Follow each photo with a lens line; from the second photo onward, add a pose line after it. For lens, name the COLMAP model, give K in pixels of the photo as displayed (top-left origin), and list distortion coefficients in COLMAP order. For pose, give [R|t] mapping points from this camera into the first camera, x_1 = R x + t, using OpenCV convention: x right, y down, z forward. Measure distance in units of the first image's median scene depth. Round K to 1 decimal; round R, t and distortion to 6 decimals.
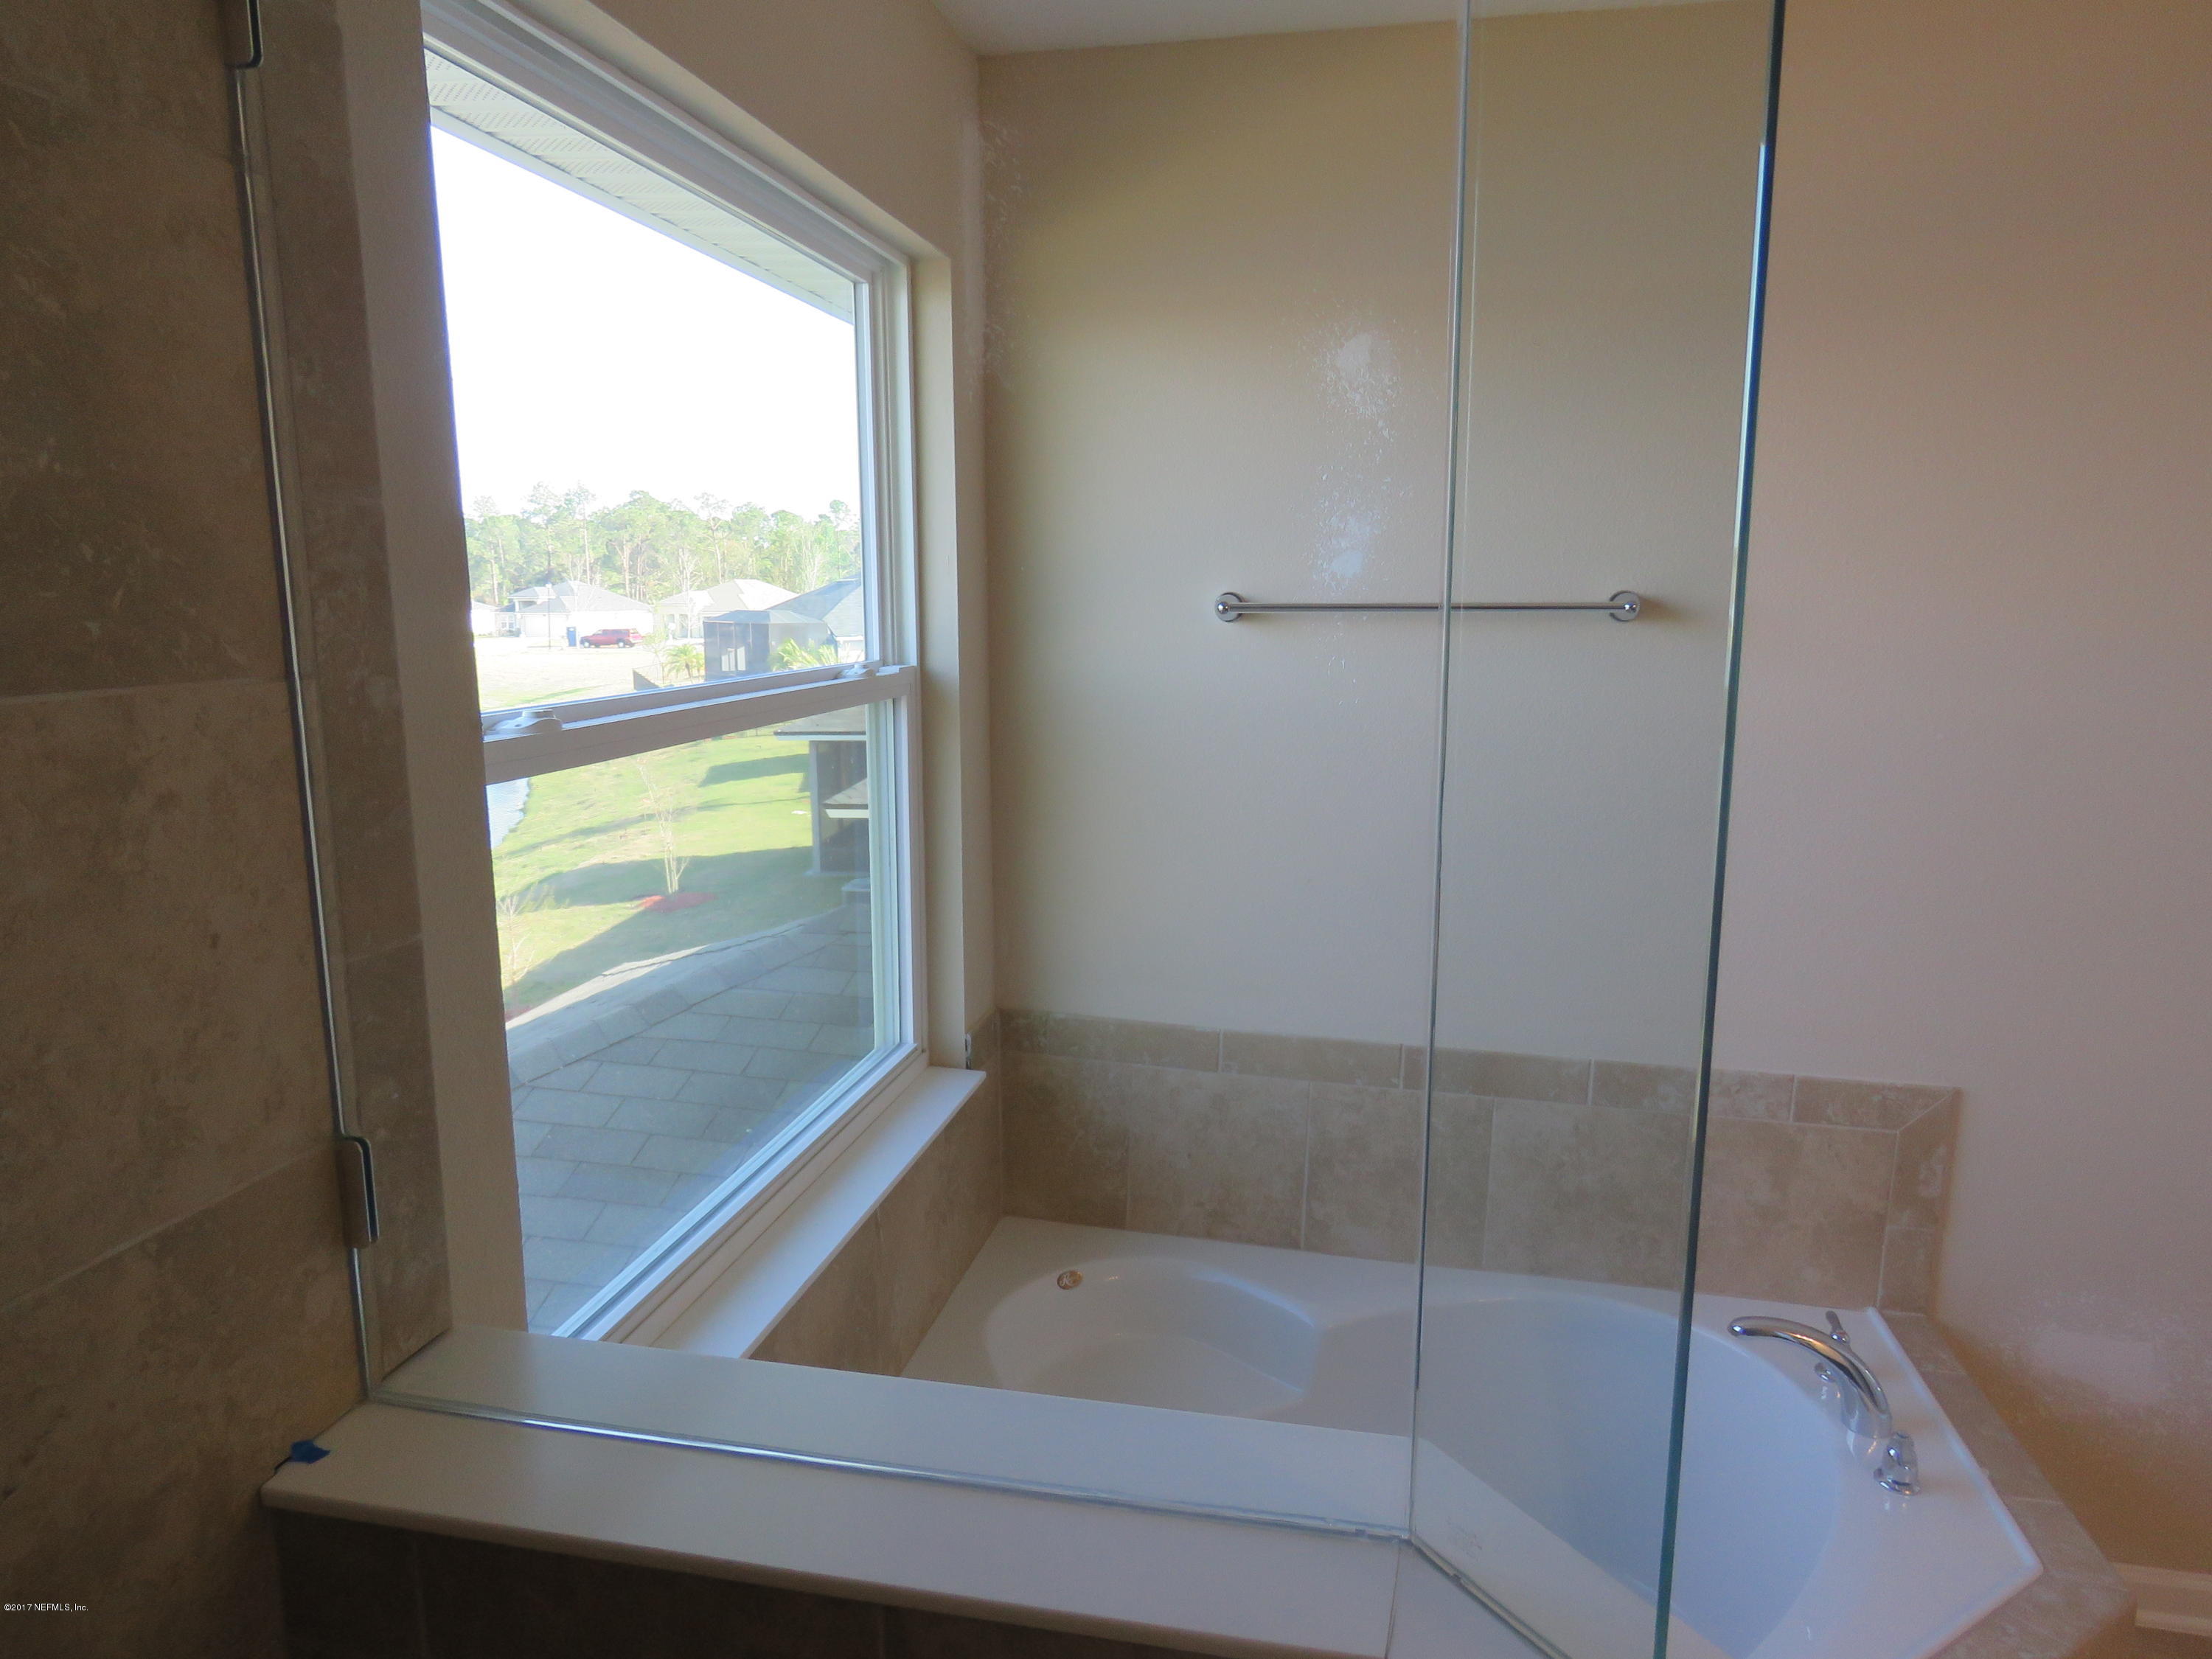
lens RADIAL K [[1391.4, 0, 1103.2], [0, 1391.4, 835.0], [0, 0, 1]] dist [-0.009162, 0.001874]
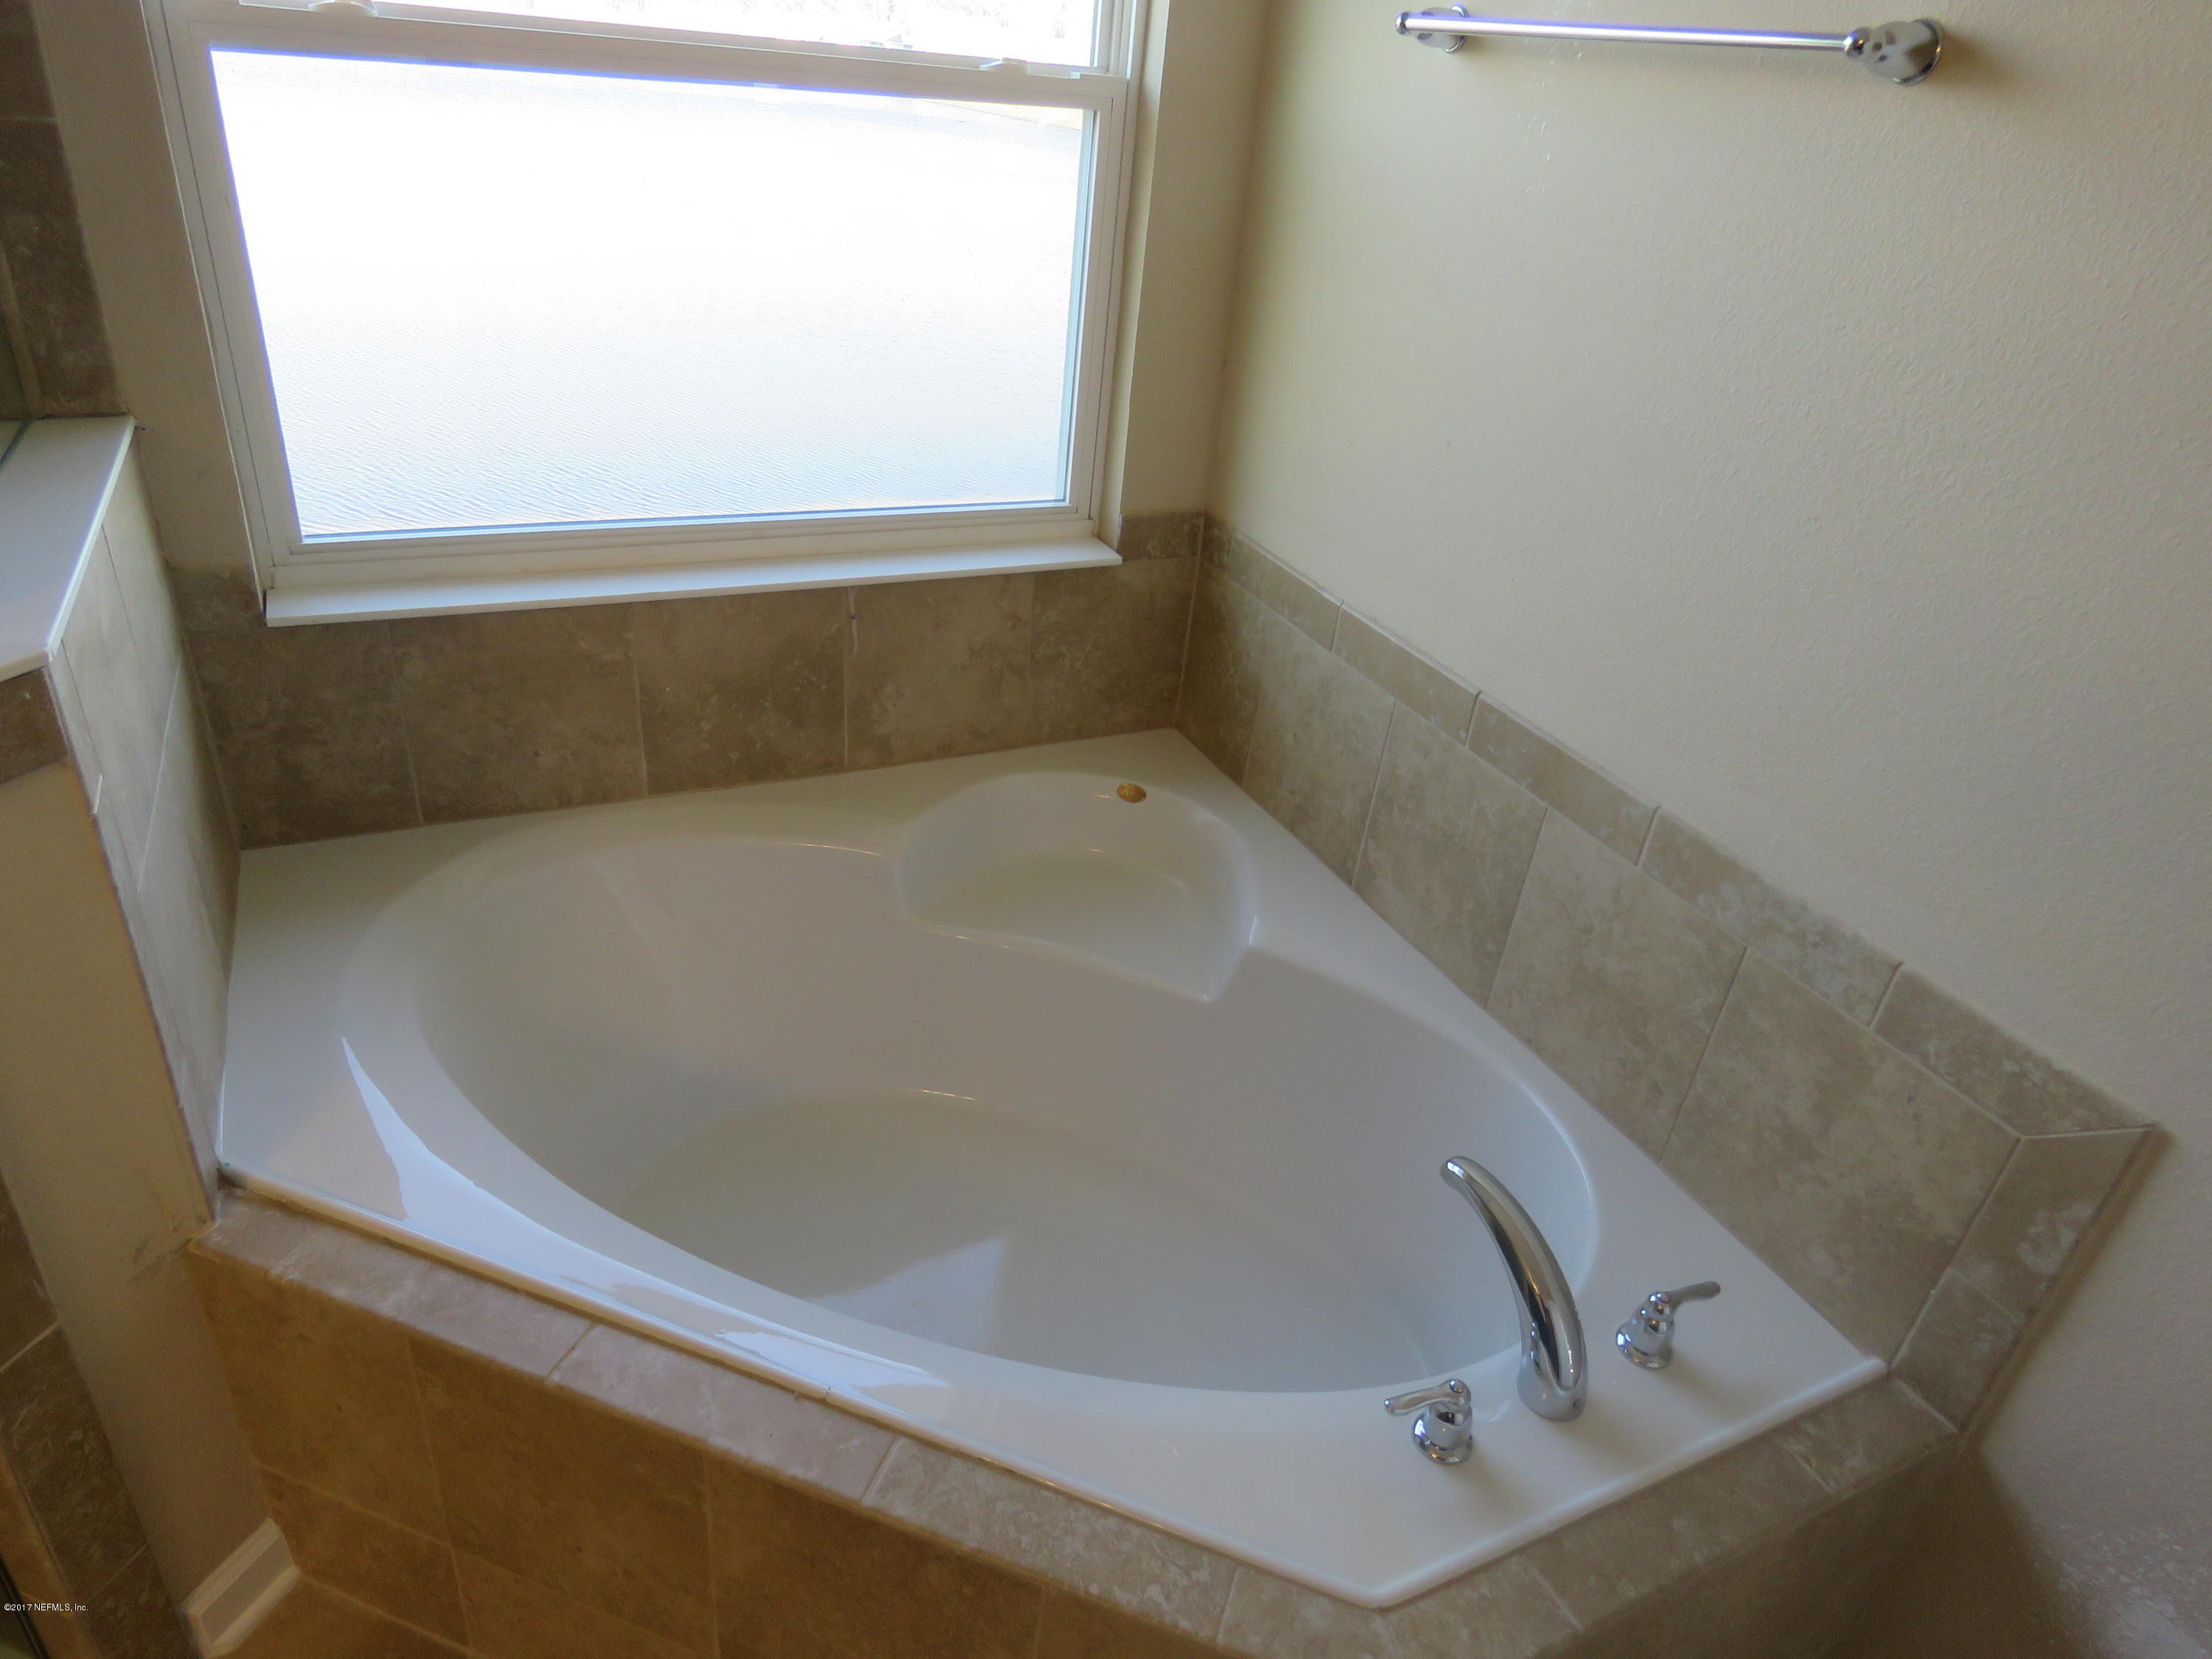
lens RADIAL K [[1391.4, 0, 1101.3], [0, 1391.4, 829.6], [0, 0, 1]] dist [-0.009162, 0.001874]
pose [[0.615948, 0.433465, -0.657812, 0.618064], [-0.223237, 0.896824, 0.381931, -0.024592], [0.755496, -0.088401, 0.649162, 0.350835]]
